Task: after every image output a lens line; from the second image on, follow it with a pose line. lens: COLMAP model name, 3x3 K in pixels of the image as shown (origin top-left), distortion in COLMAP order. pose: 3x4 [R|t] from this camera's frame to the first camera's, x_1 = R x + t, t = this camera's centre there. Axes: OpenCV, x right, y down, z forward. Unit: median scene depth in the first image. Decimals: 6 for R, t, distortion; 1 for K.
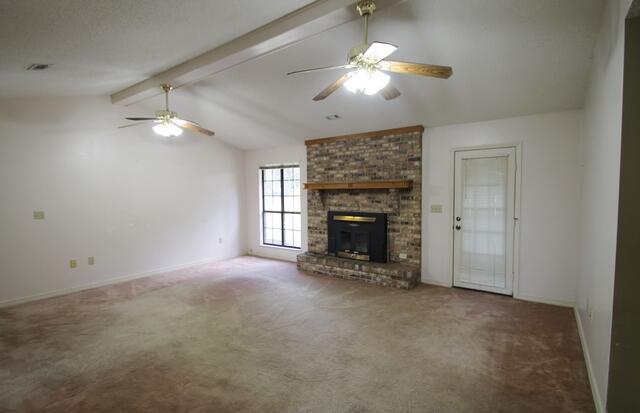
lens RADIAL K [[305.7, 0, 320.2], [0, 305.7, 206.9], [0, 0, 1]] dist [0.003458, 0.000147]
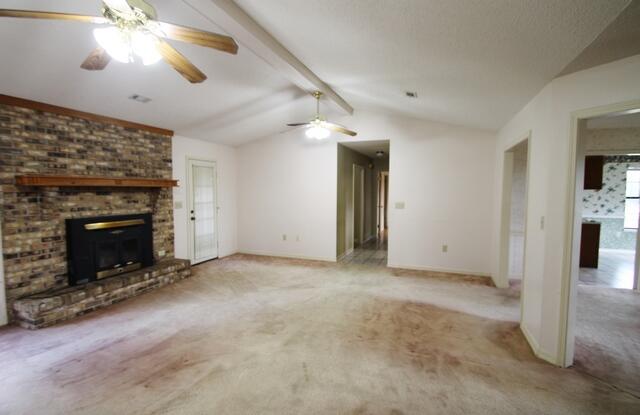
lens RADIAL K [[305.7, 0, 317.9], [0, 305.7, 207.3], [0, 0, 1]] dist [0.003458, 0.000147]
pose [[-0.233796, -0.048597, 0.971070, -0.805970], [0.051606, 0.996722, 0.062305, -0.028410], [-0.970915, 0.064679, -0.230522, 0.686926]]
